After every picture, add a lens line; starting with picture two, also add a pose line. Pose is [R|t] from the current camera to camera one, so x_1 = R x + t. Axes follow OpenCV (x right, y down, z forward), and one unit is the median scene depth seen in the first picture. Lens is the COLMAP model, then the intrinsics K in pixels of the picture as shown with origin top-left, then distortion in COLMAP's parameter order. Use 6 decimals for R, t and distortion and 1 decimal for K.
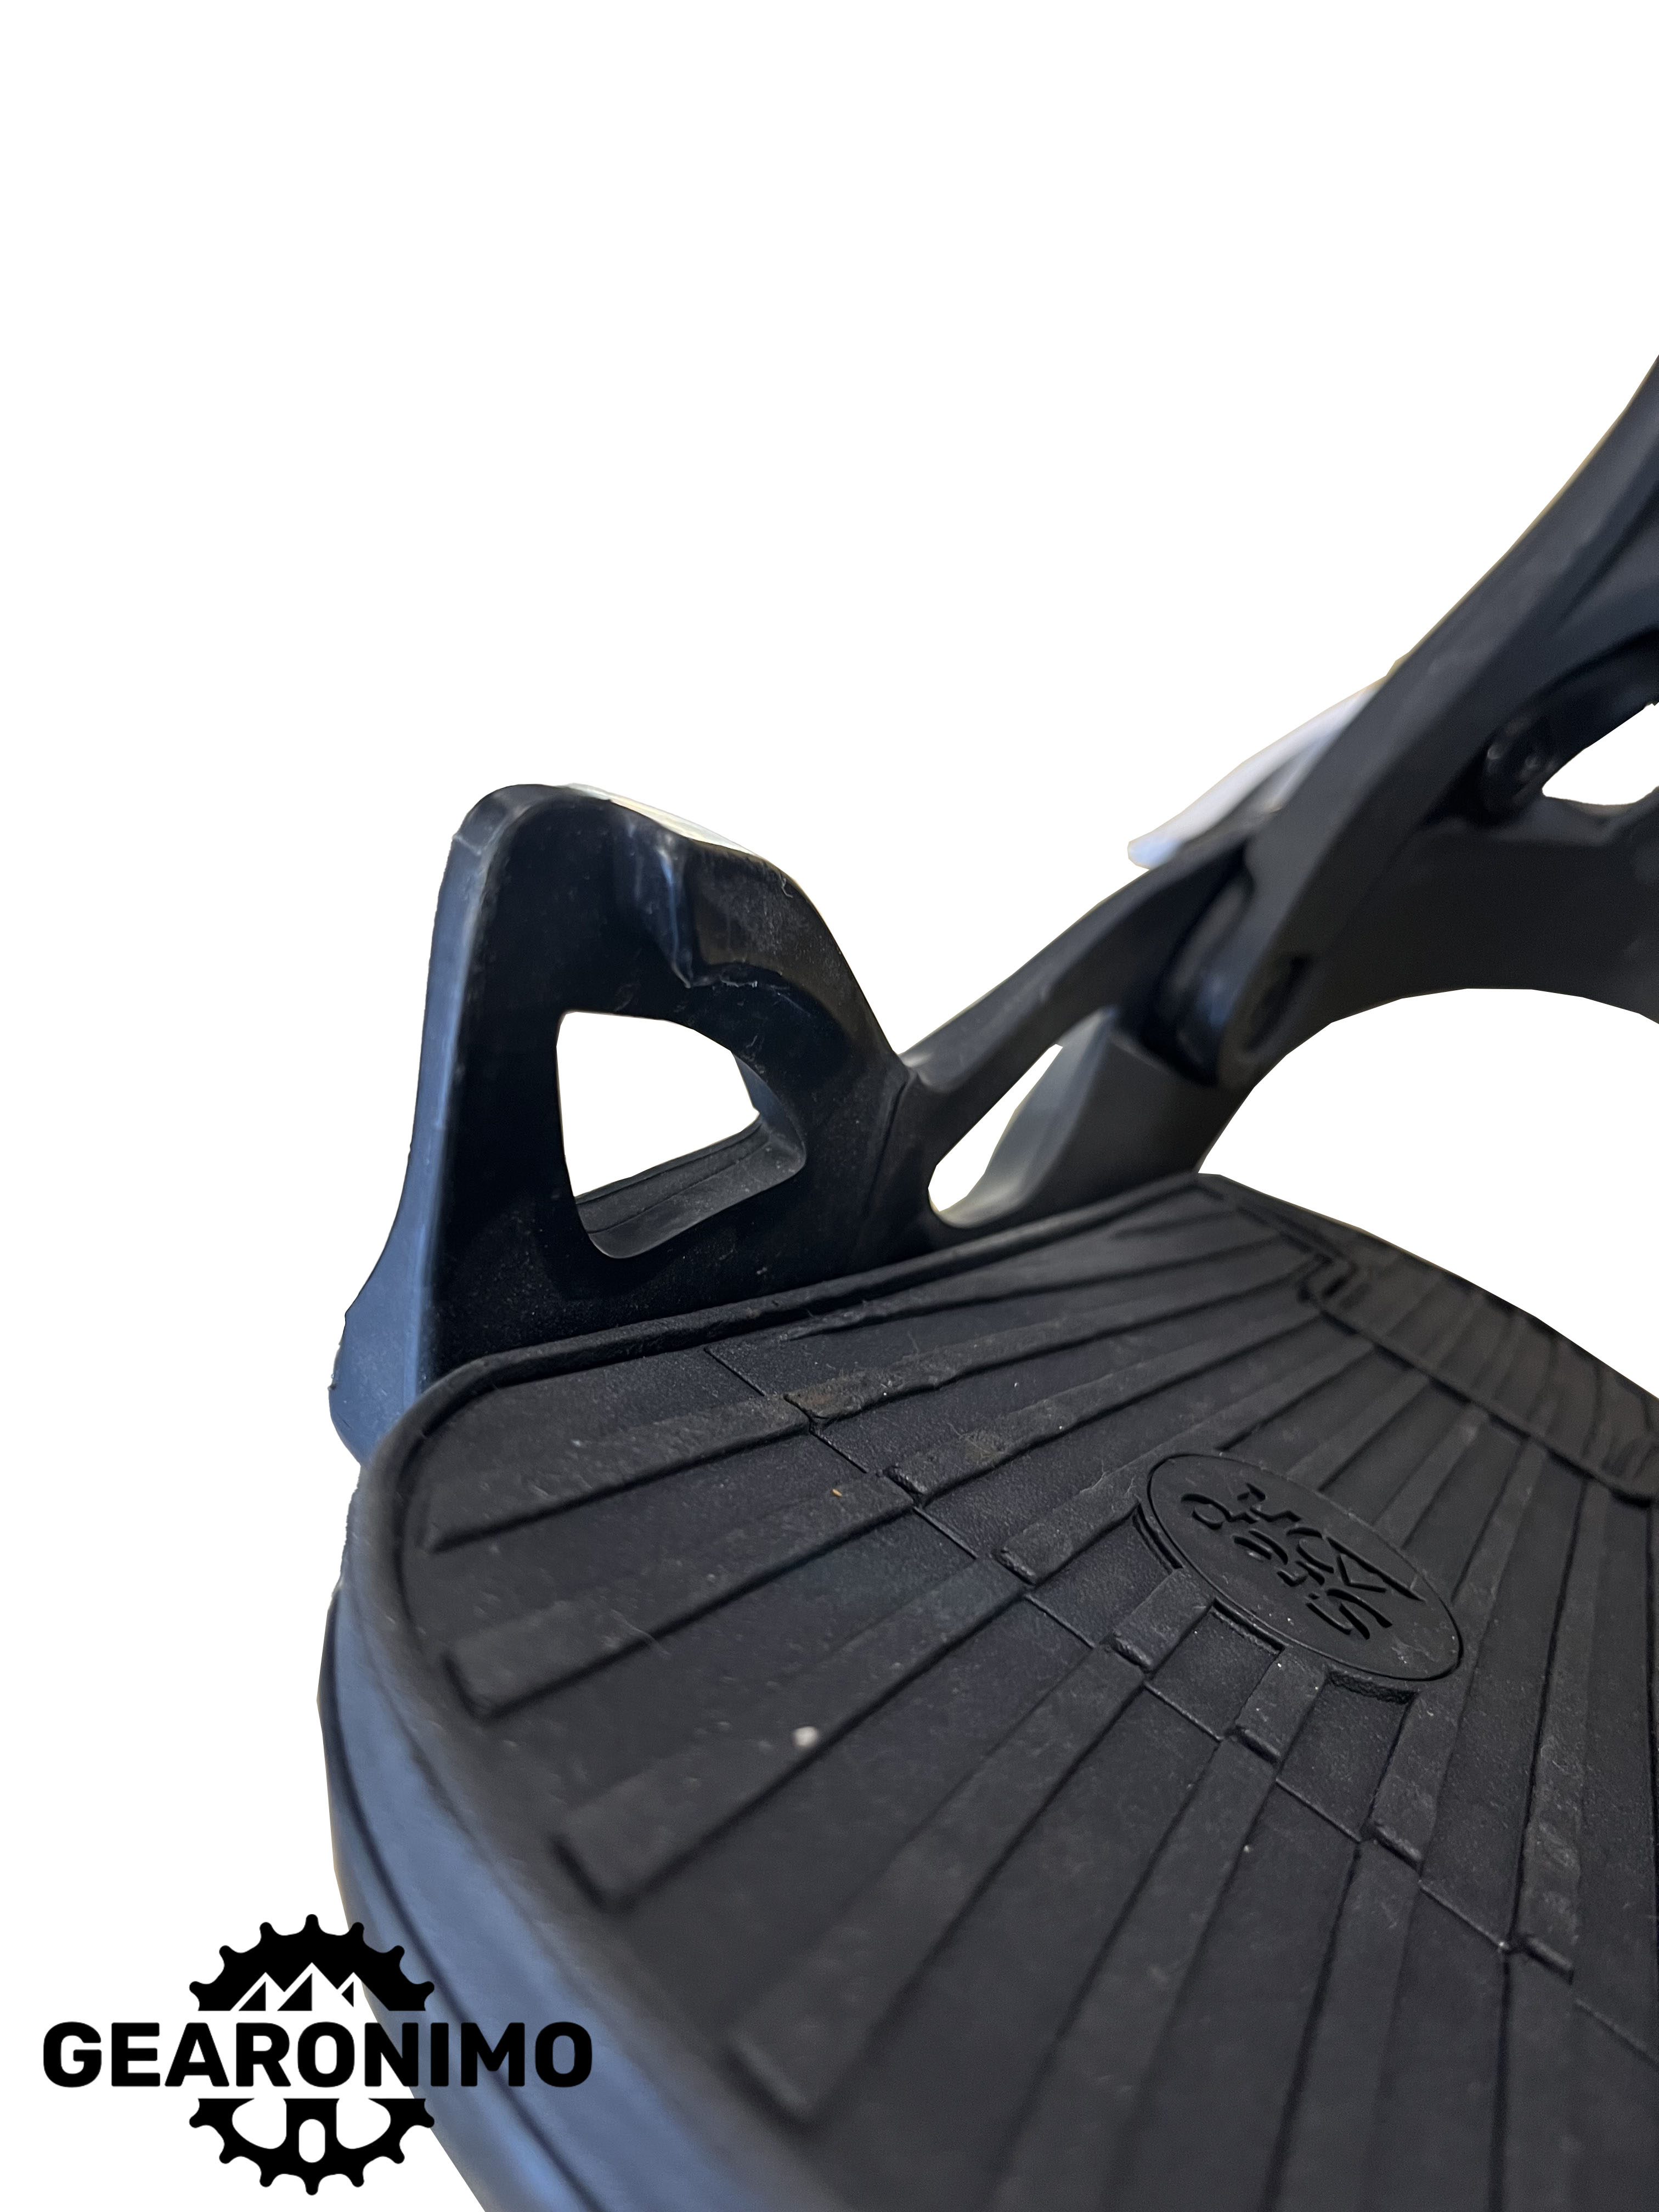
lens RADIAL K [[1650.0, 0, 829.5], [0, 1650.0, 1106.0], [0, 0, 1]] dist [-0.002115, -0.000712]
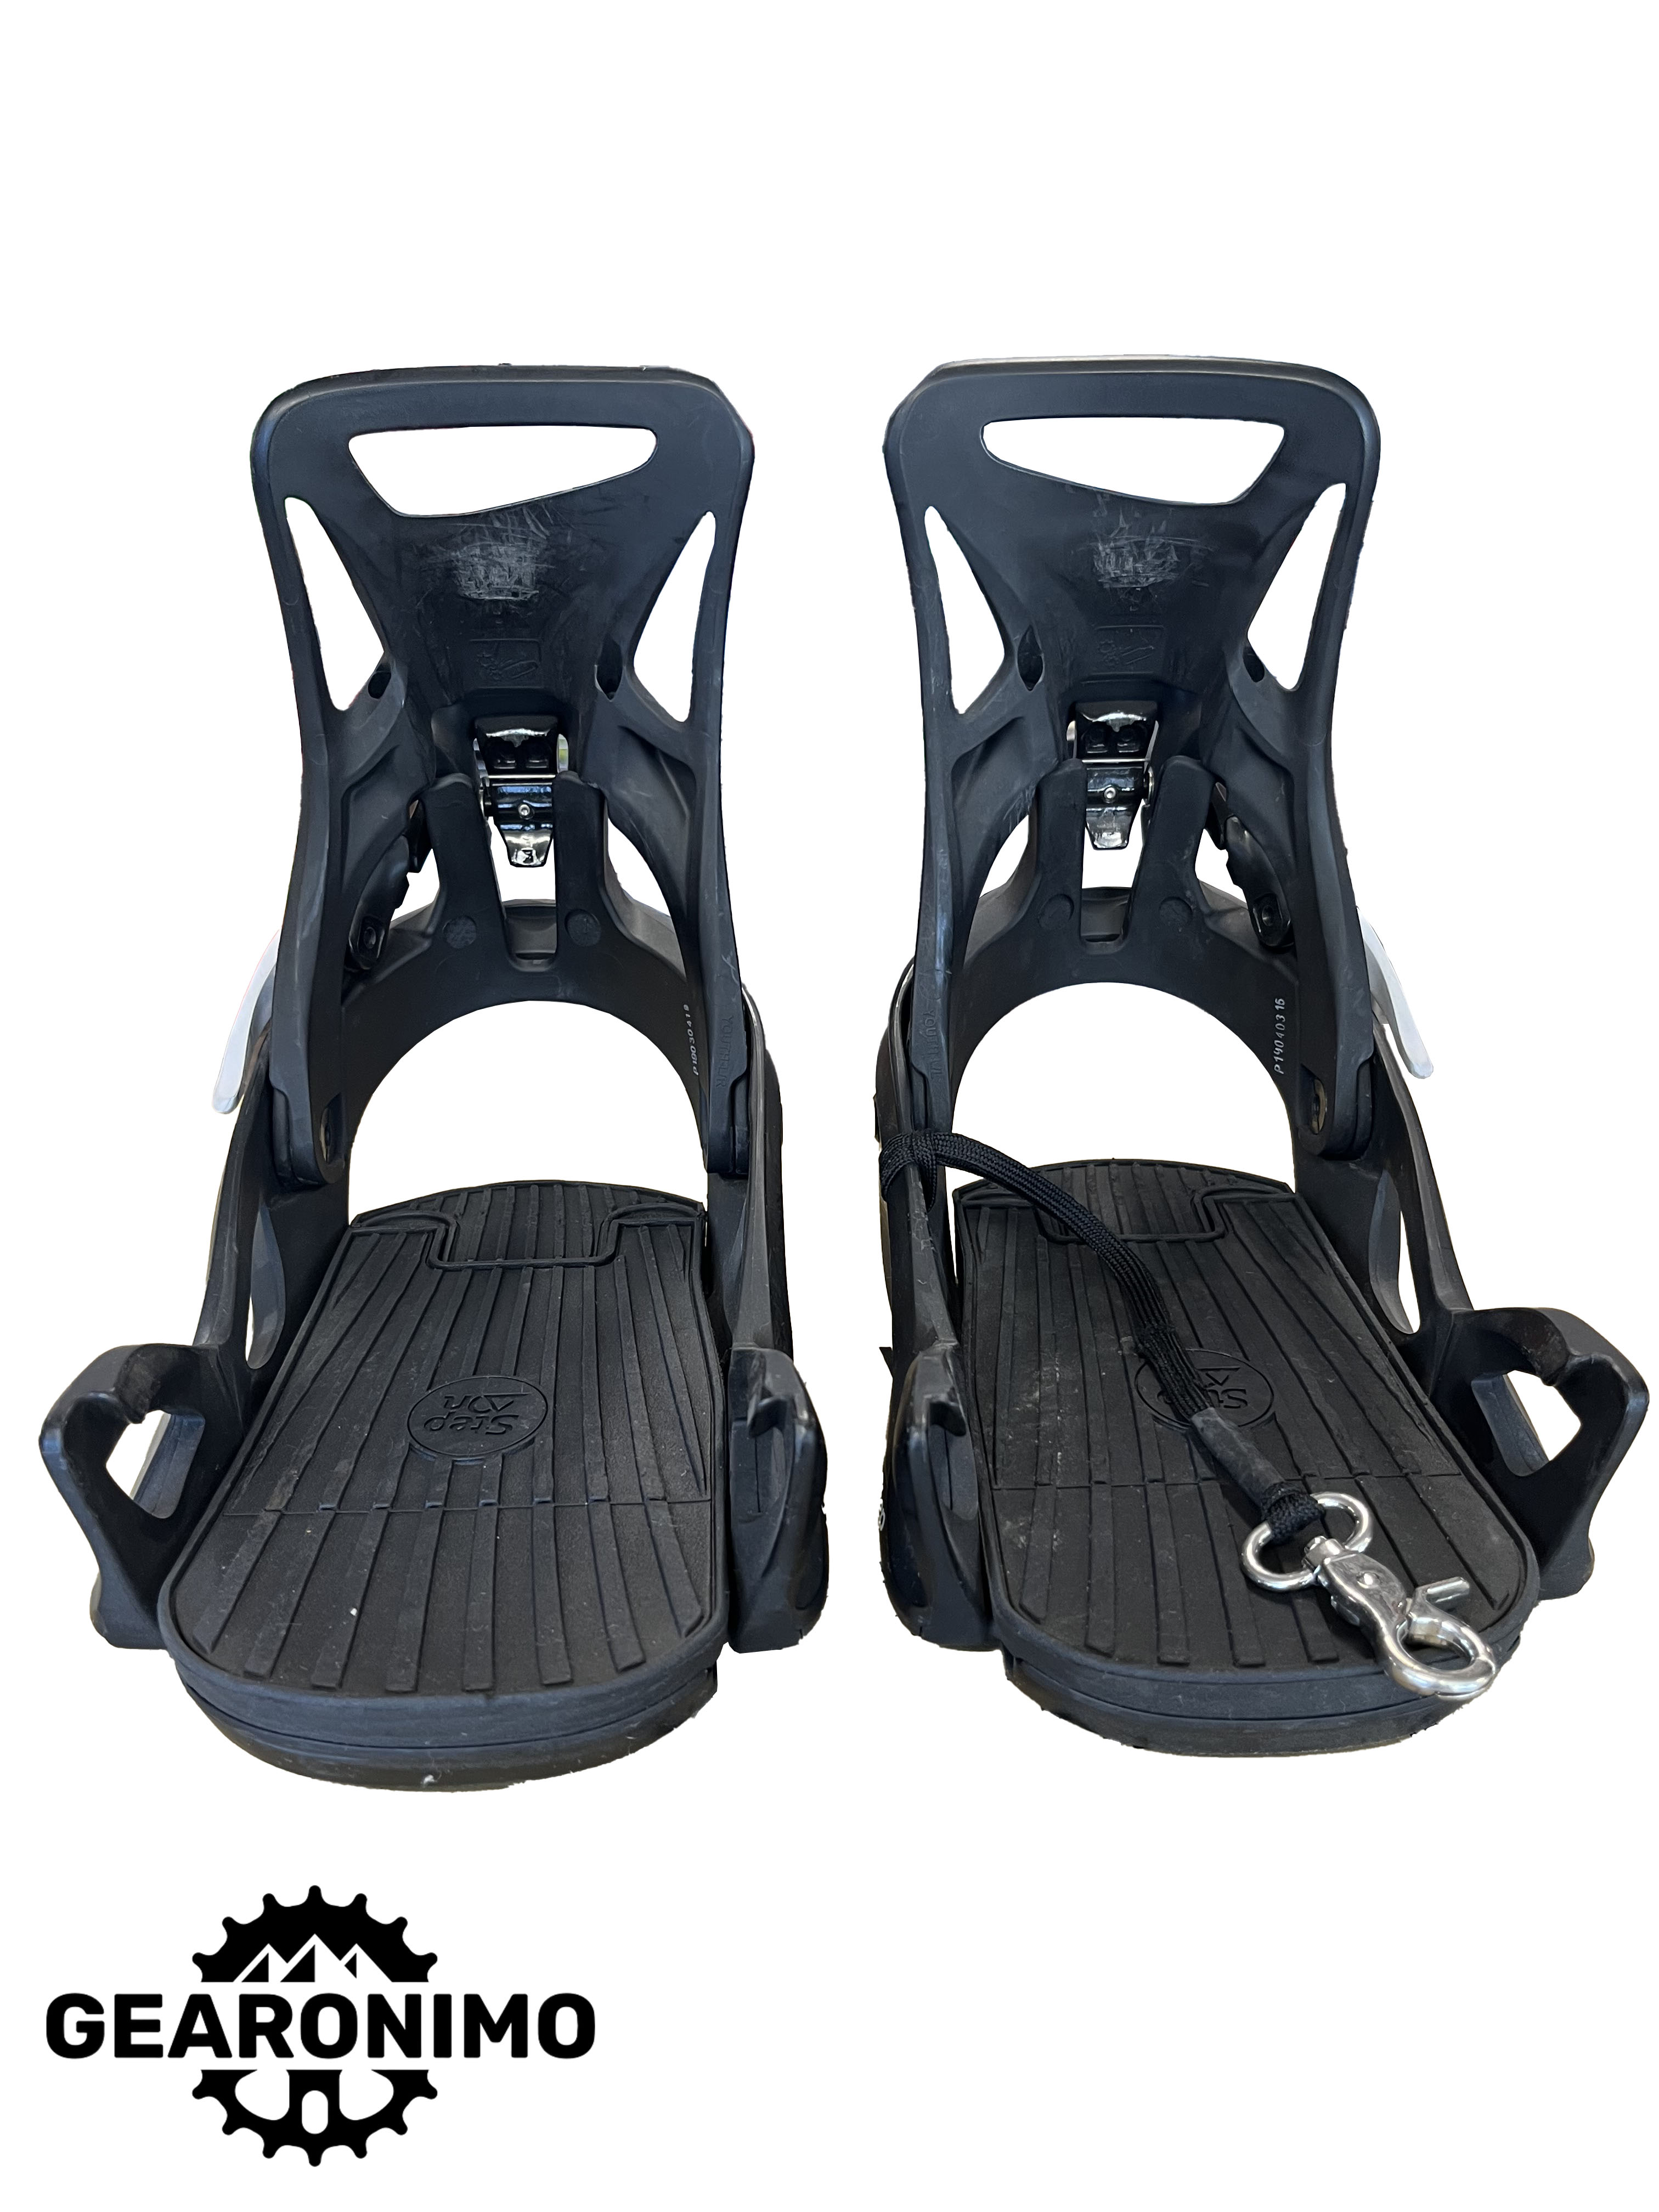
lens RADIAL K [[1650.0, 0, 829.5], [0, 1650.0, 1106.0], [0, 0, 1]] dist [-0.002115, -0.000712]
pose [[0.736582, -0.574300, 0.357248, 0.056930], [0.483351, 0.816442, 0.315903, -0.648565], [-0.473095, -0.060012, 0.878965, -1.441076]]
